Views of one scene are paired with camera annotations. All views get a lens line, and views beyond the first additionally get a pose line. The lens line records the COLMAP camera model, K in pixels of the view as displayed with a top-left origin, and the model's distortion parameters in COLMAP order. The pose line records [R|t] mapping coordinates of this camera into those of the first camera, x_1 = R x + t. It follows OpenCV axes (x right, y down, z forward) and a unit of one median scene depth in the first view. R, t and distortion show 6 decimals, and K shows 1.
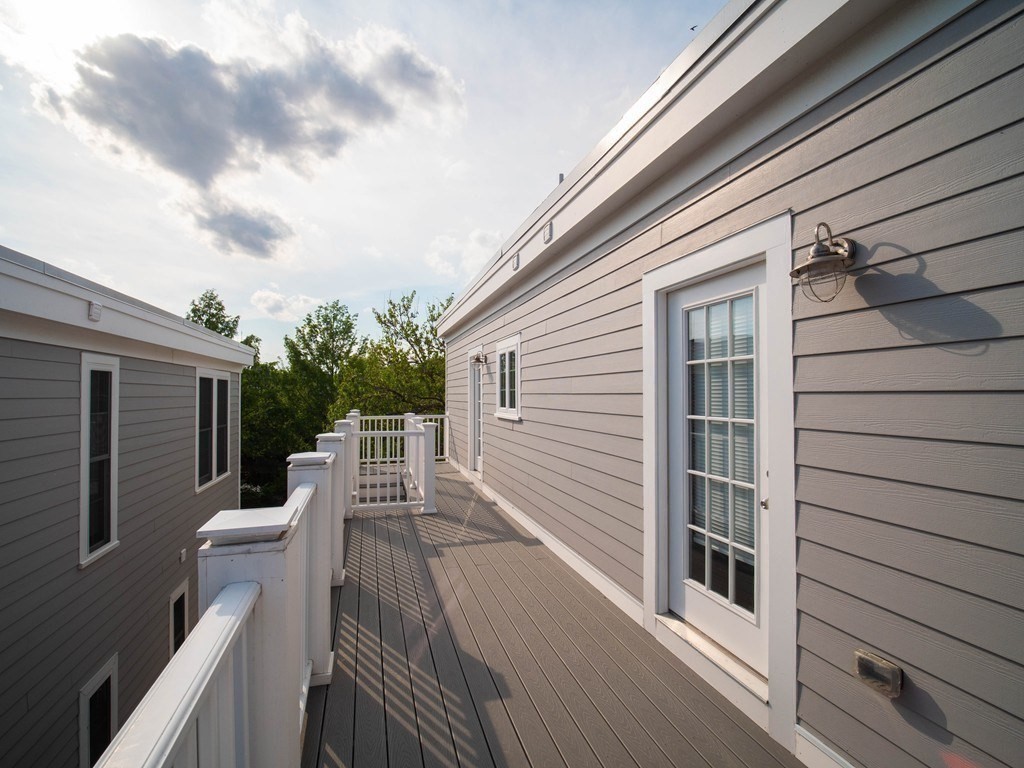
lens RADIAL K [[470.4, 0, 509.2], [0, 470.4, 380.3], [0, 0, 1]] dist [-0.001323, -0.000567]
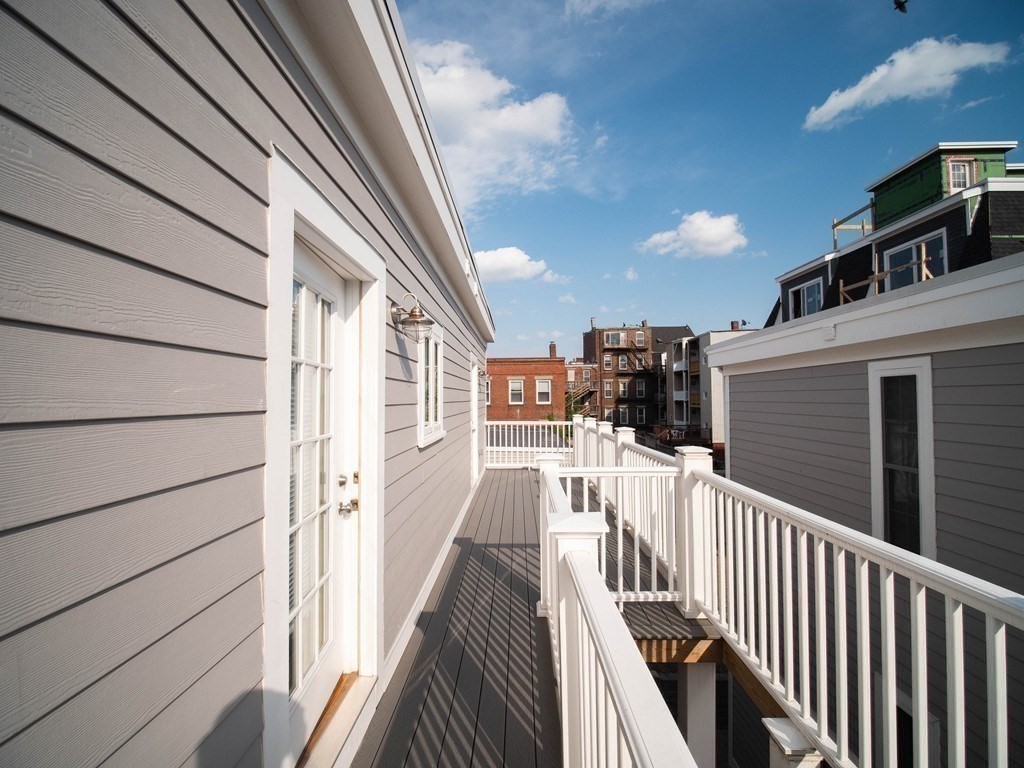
lens RADIAL K [[470.4, 0, 509.2], [0, 470.4, 380.3], [0, 0, 1]] dist [-0.001323, -0.000567]
pose [[-0.950310, 0.014104, 0.310987, -0.387565], [-0.006899, 0.997774, -0.066330, 0.051672], [-0.311230, -0.065180, -0.948097, 1.982743]]
